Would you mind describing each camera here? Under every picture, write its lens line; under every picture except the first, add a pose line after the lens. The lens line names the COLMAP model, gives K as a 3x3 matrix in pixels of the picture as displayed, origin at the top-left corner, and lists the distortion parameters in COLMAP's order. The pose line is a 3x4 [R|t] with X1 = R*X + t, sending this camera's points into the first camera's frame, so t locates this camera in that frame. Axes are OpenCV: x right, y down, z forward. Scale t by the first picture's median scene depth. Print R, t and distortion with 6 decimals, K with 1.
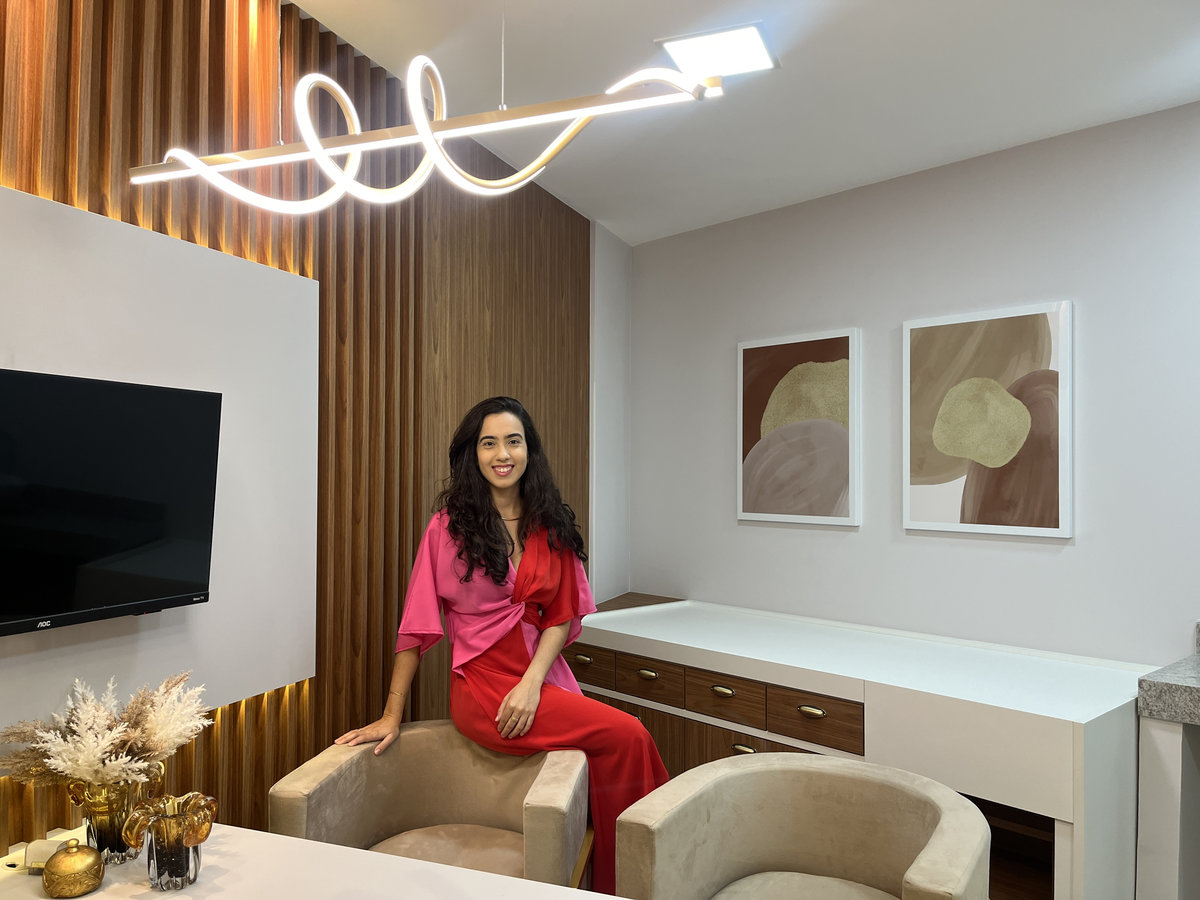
lens RADIAL K [[934.8, 0, 602.8], [0, 934.8, 454.4], [0, 0, 1]] dist [0.130617, -0.164118]
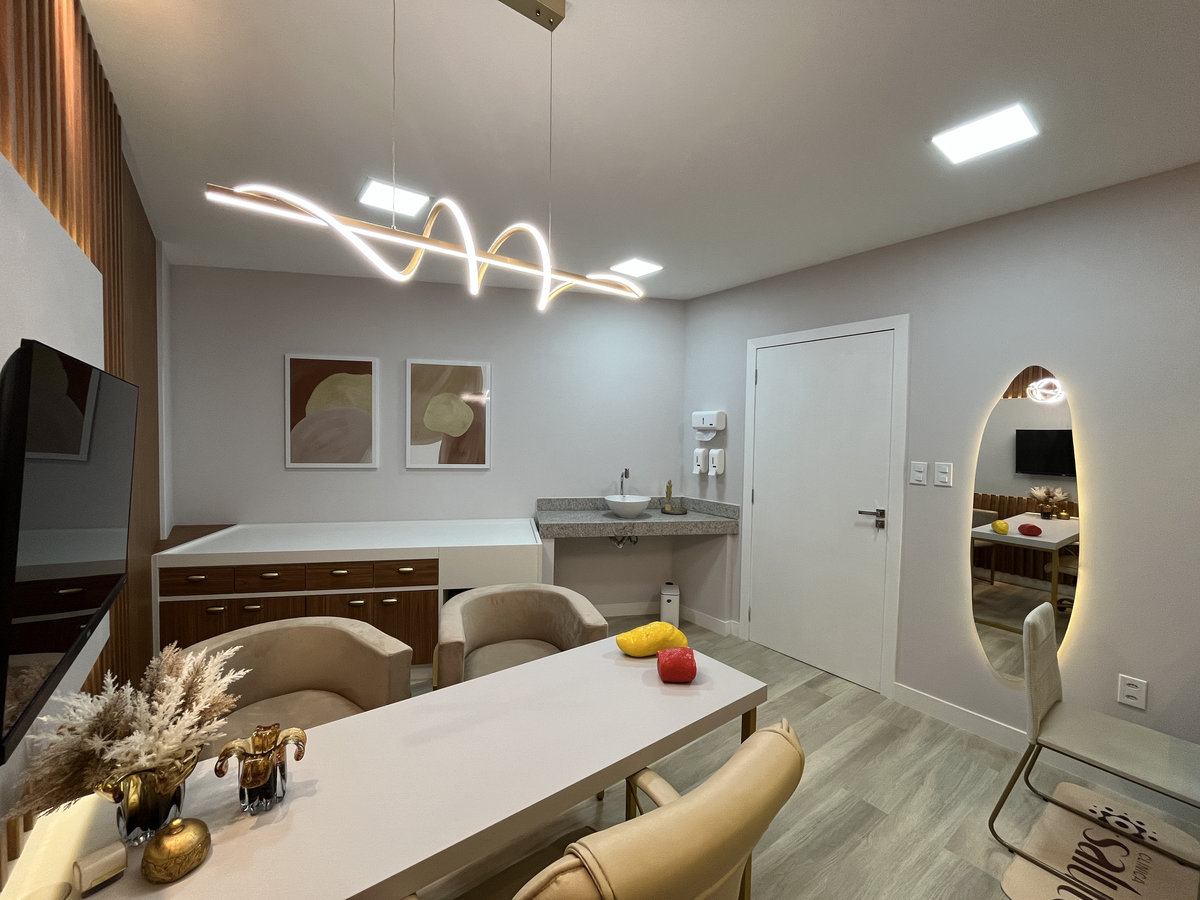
lens RADIAL K [[499.4, 0, 604.8], [0, 499.4, 448.1], [0, 0, 1]] dist [-0.000220, -0.000041]
pose [[0.508364, -0.024921, 0.860782, -0.331211], [-0.031256, 0.998389, 0.047365, -0.021187], [-0.860575, -0.050983, 0.506765, 0.141247]]
